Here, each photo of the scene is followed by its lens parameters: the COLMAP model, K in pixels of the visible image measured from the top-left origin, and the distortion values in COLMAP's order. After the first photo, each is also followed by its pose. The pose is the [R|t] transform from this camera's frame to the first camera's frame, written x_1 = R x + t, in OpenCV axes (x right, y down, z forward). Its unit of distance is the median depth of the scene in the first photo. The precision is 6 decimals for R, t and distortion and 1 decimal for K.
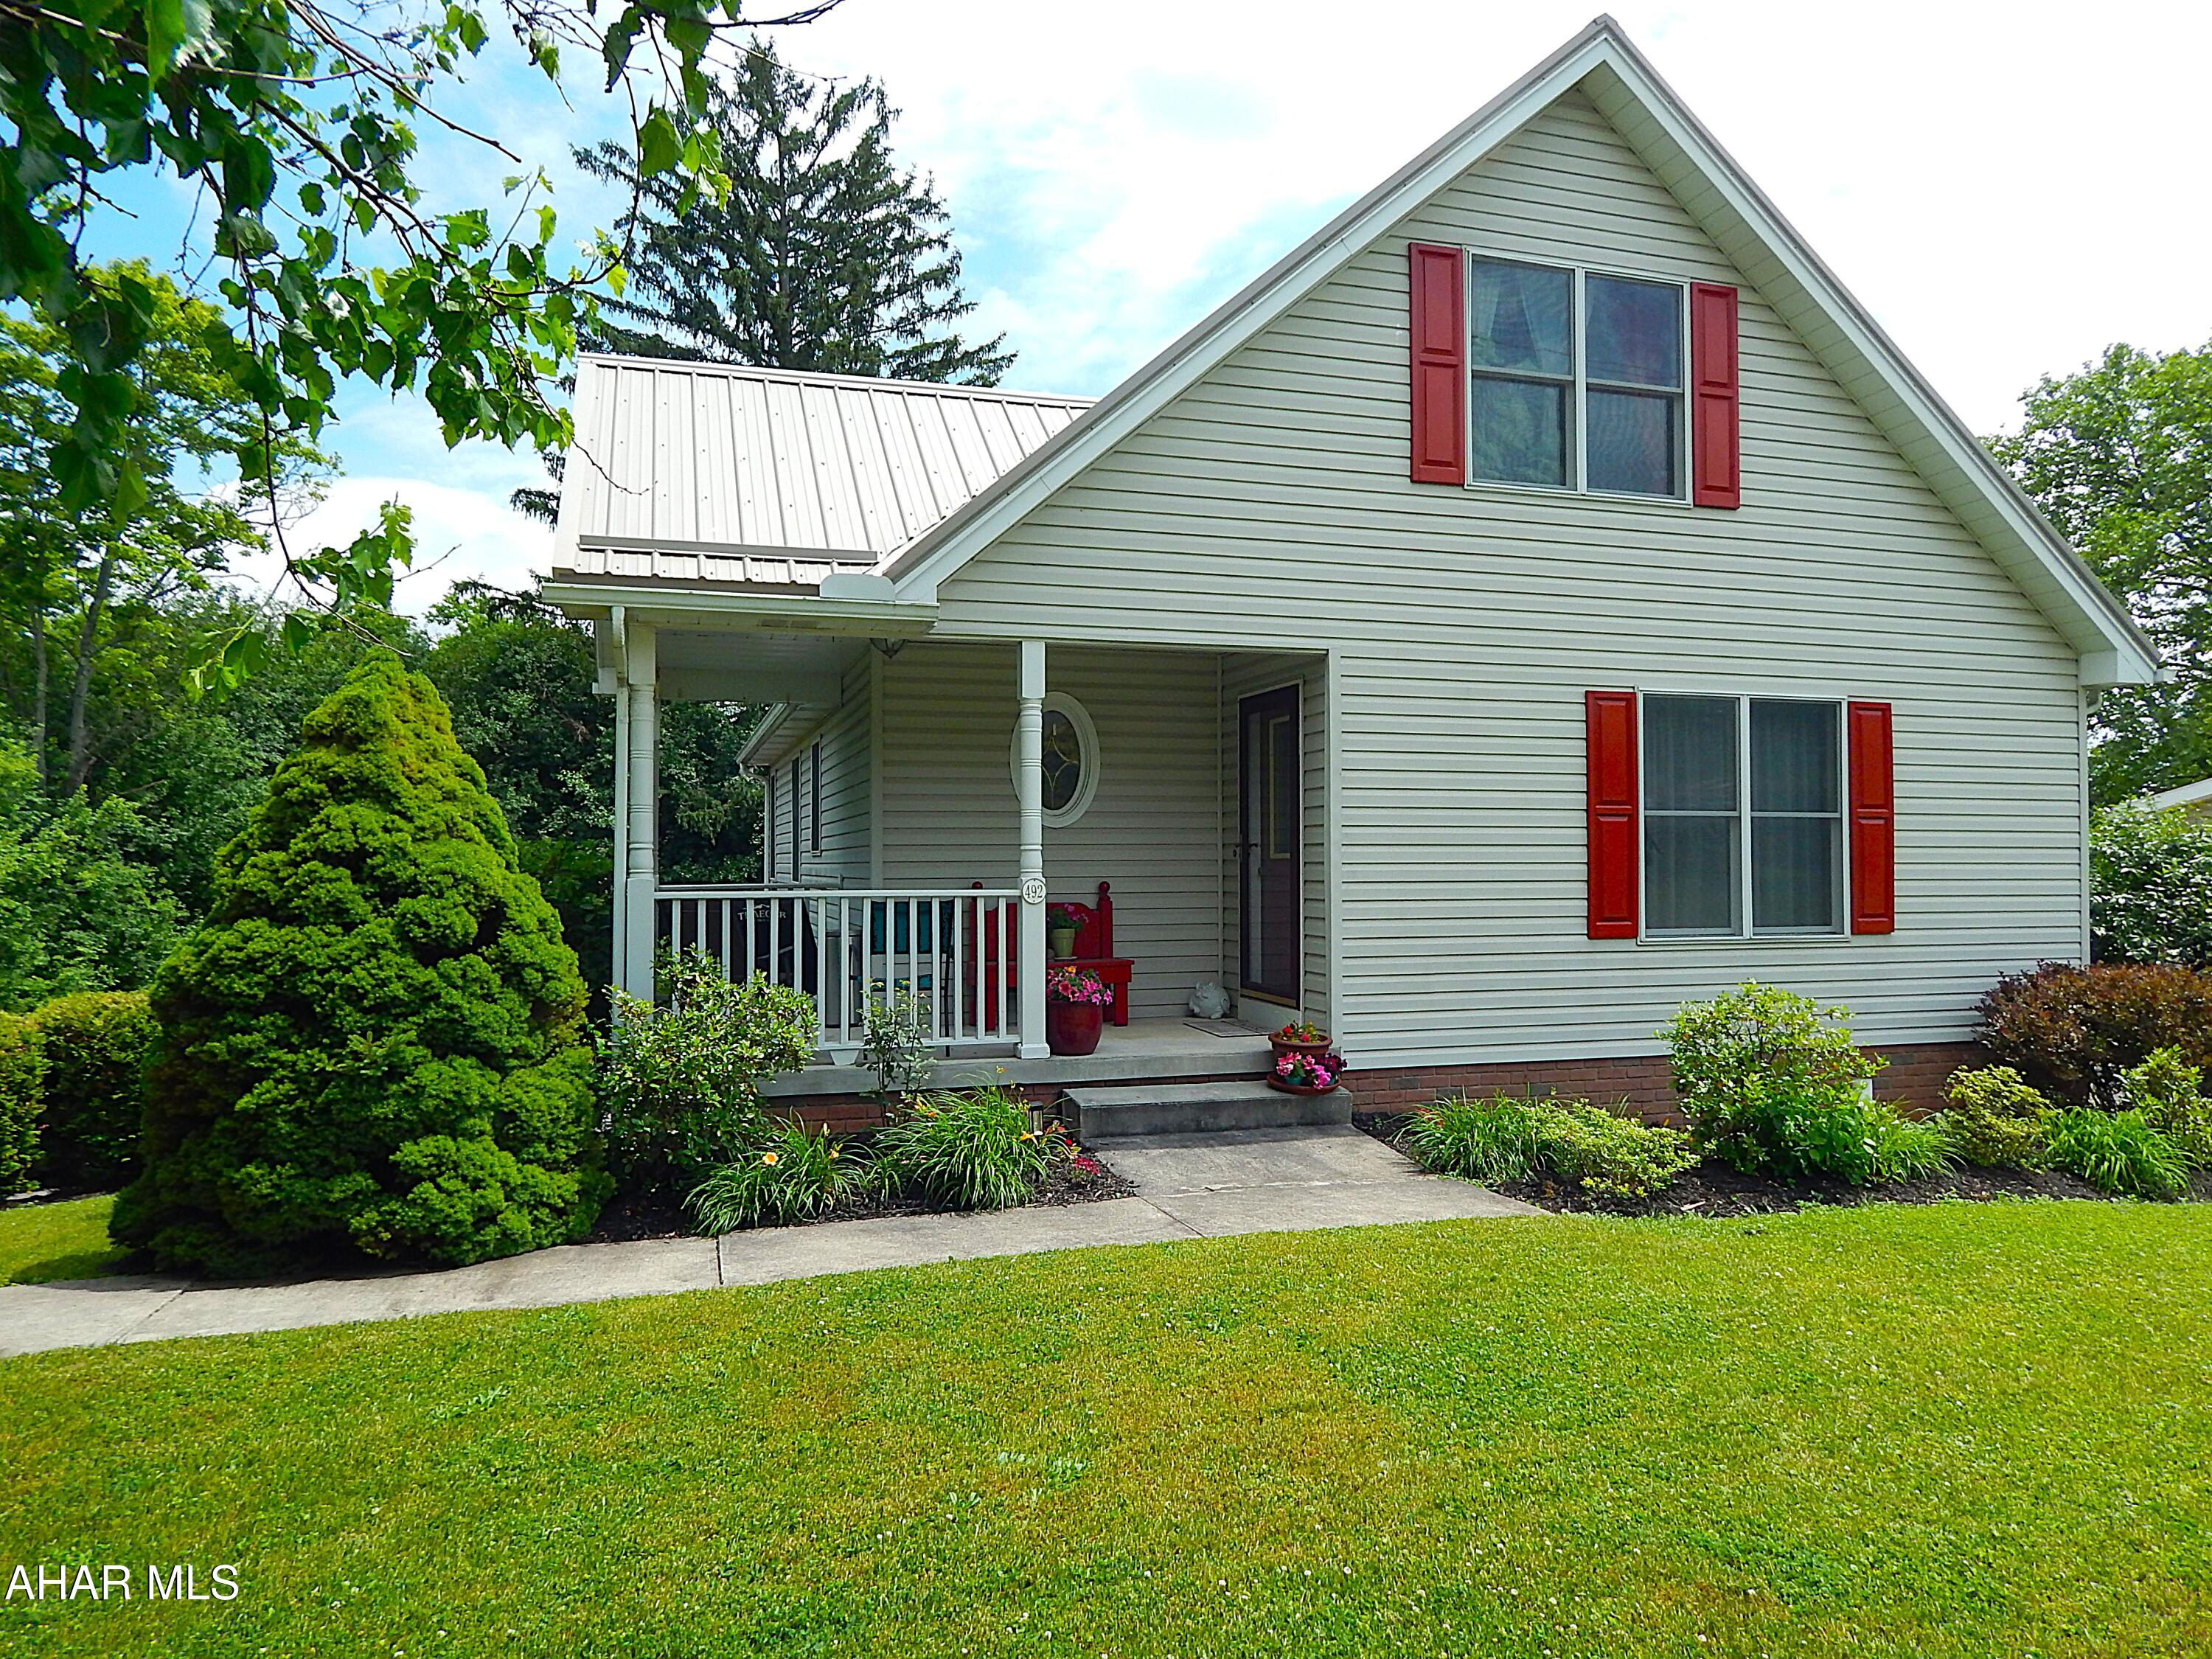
lens RADIAL K [[1458.5, 0, 1114.6], [0, 1458.5, 827.2], [0, 0, 1]] dist [0.000927, -0.005844]
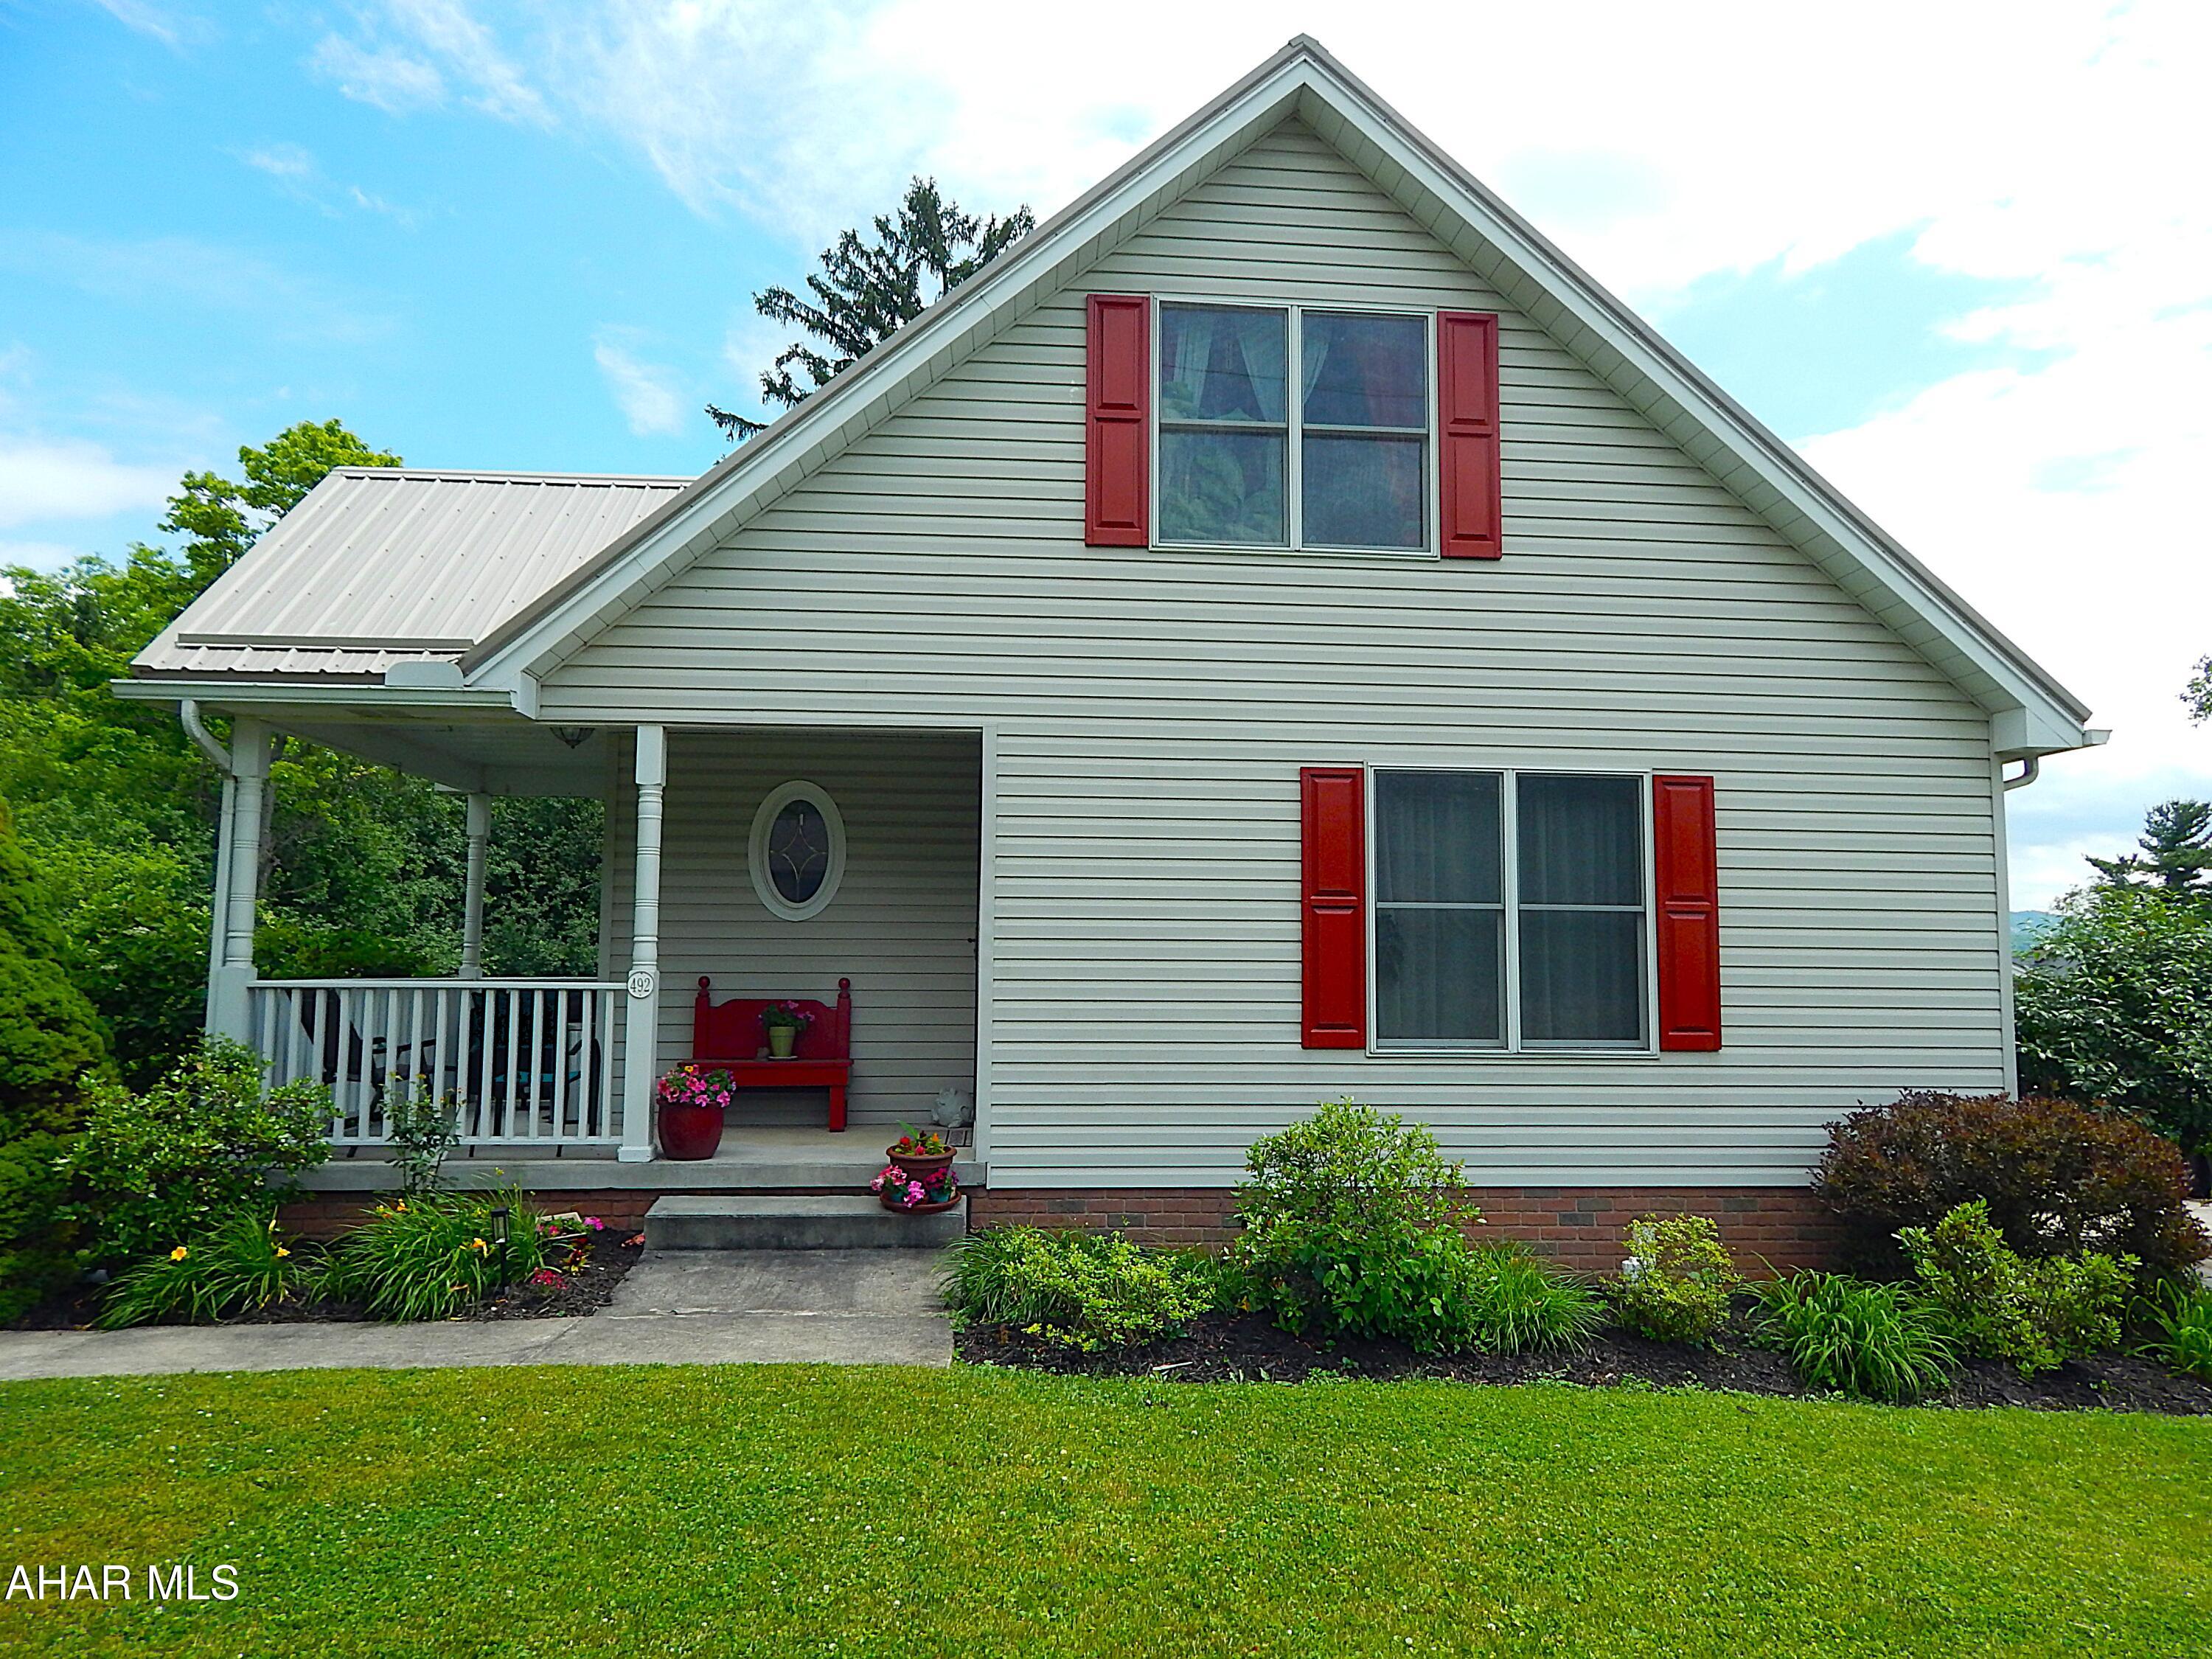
lens RADIAL K [[1454.7, 0, 1112.8], [0, 1454.7, 826.7], [0, 0, 1]] dist [0.000800, -0.001029]
pose [[0.976783, -0.010276, -0.213986, 0.446140], [-0.004936, 0.997504, -0.070433, 0.006188], [0.214176, 0.069854, 0.974294, 0.125524]]
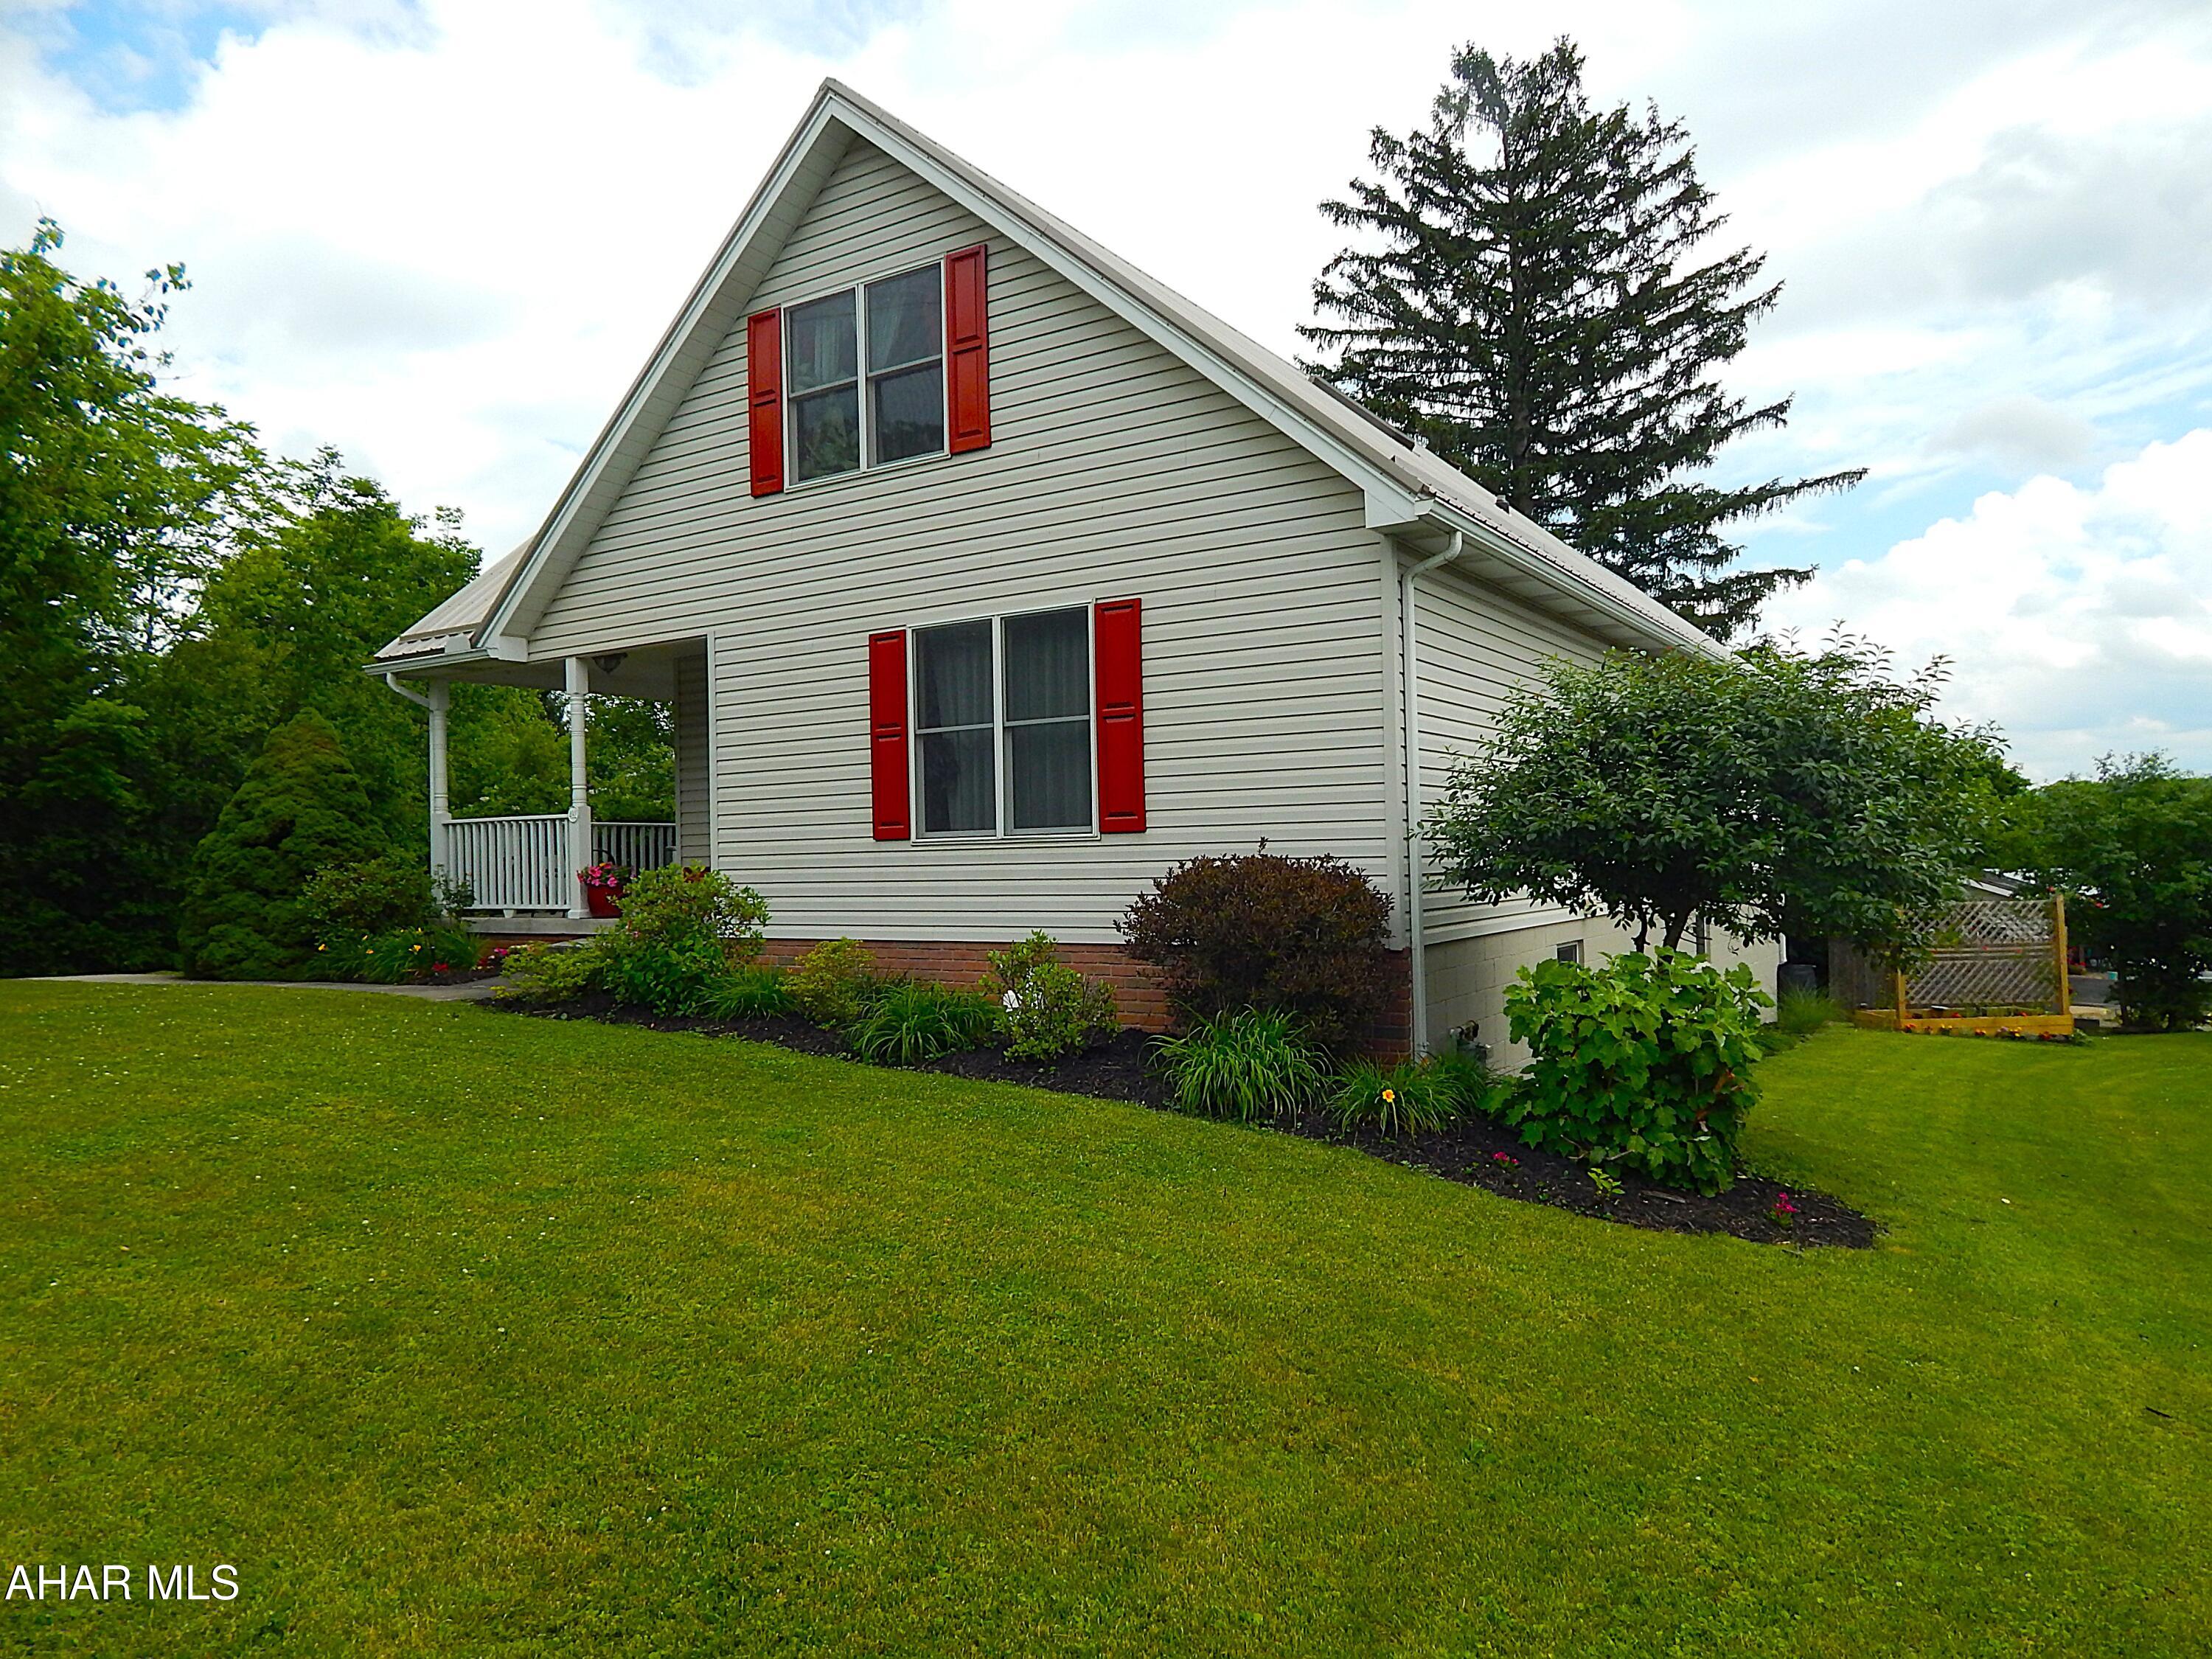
lens RADIAL K [[1454.7, 0, 1109.4], [0, 1454.7, 817.7], [0, 0, 1]] dist [0.002105, 0.002823]
pose [[0.639592, -0.032567, -0.768024, 1.520184], [0.039863, 0.999163, -0.009171, 0.084891], [0.767680, -0.024750, 0.640355, 0.422456]]
